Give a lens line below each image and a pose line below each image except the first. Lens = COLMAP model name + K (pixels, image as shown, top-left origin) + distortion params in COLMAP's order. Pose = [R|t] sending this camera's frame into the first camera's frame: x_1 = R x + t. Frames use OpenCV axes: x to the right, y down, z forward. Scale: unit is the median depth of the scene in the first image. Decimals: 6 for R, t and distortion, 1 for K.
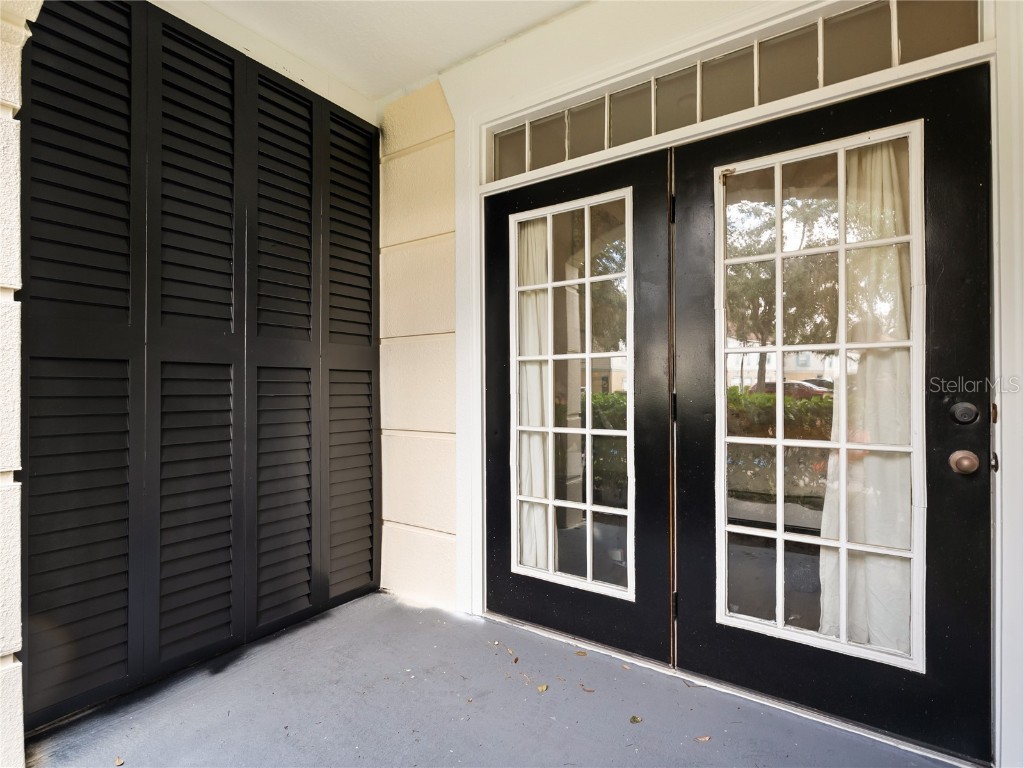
lens RADIAL K [[510.8, 0, 512.2], [0, 510.8, 388.1], [0, 0, 1]] dist [-0.004624, -0.000653]
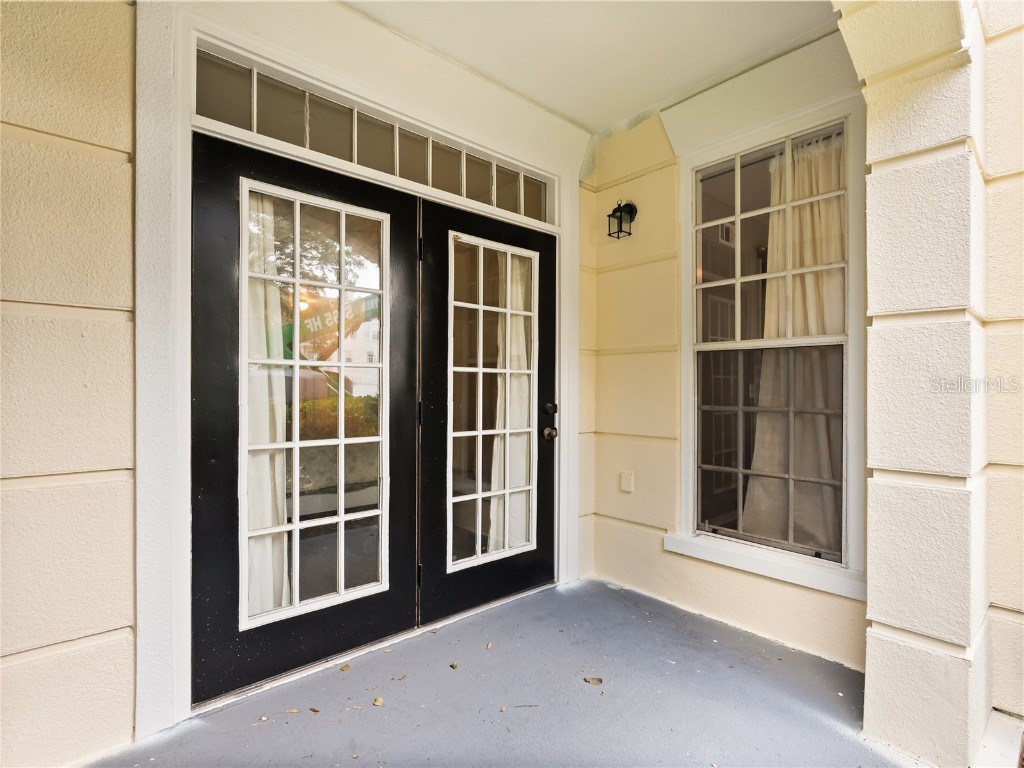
lens RADIAL K [[467.9, 0, 510.6], [0, 467.9, 400.3], [0, 0, 1]] dist [-0.000944, -0.000145]
pose [[0.287438, -0.009779, 0.957749, -0.646187], [0.004069, 0.999951, 0.008988, -0.000922], [-0.957790, 0.001313, 0.287464, 0.446875]]
